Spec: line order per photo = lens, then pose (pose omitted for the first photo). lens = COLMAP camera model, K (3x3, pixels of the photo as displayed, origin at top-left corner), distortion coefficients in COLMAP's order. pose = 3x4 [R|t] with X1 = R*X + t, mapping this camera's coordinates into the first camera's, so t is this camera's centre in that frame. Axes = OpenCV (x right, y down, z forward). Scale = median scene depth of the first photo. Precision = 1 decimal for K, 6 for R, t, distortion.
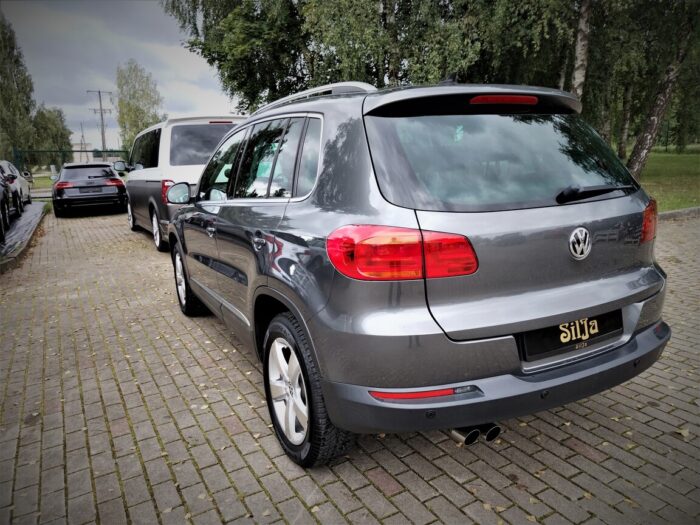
lens RADIAL K [[514.7, 0, 349.5], [0, 514.7, 258.1], [0, 0, 1]] dist [0.005463, -0.002310]
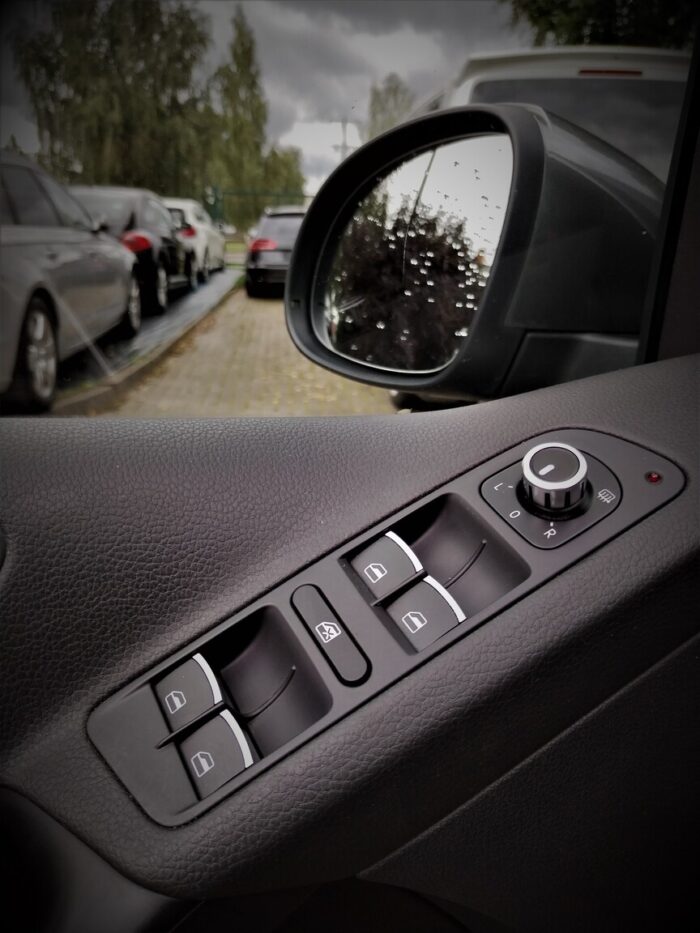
lens RADIAL K [[705.6, 0, 353.4], [0, 705.6, 461.9], [0, 0, 1]] dist [-0.001699, 0.005155]
pose [[0.911039, 0.168783, -0.376192, -0.122418], [-0.118221, 0.980998, 0.153837, -0.038644], [0.395009, -0.095678, 0.913681, 0.316834]]
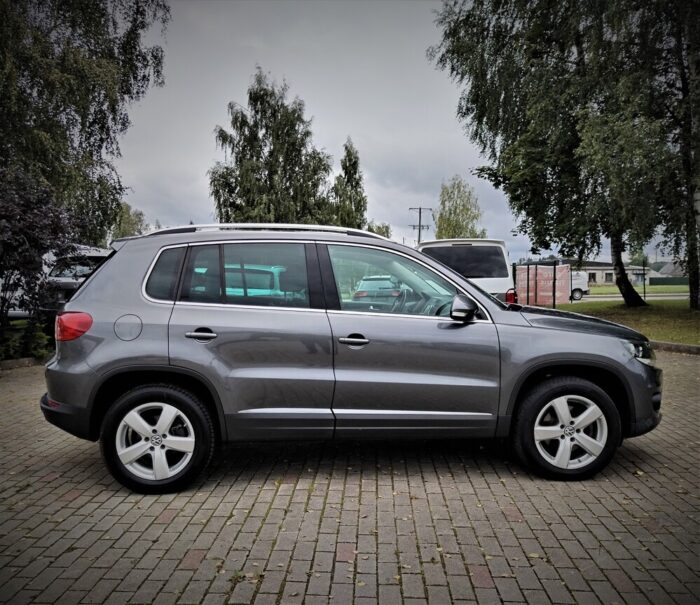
lens RADIAL K [[598.3, 0, 348.9], [0, 598.3, 294.0], [0, 0, 1]] dist [0.032557, -0.006668]
pose [[0.844671, 0.044240, -0.533455, 0.183957], [-0.129279, 0.983938, -0.123100, 0.036828], [0.519441, 0.172943, 0.836823, -0.190026]]
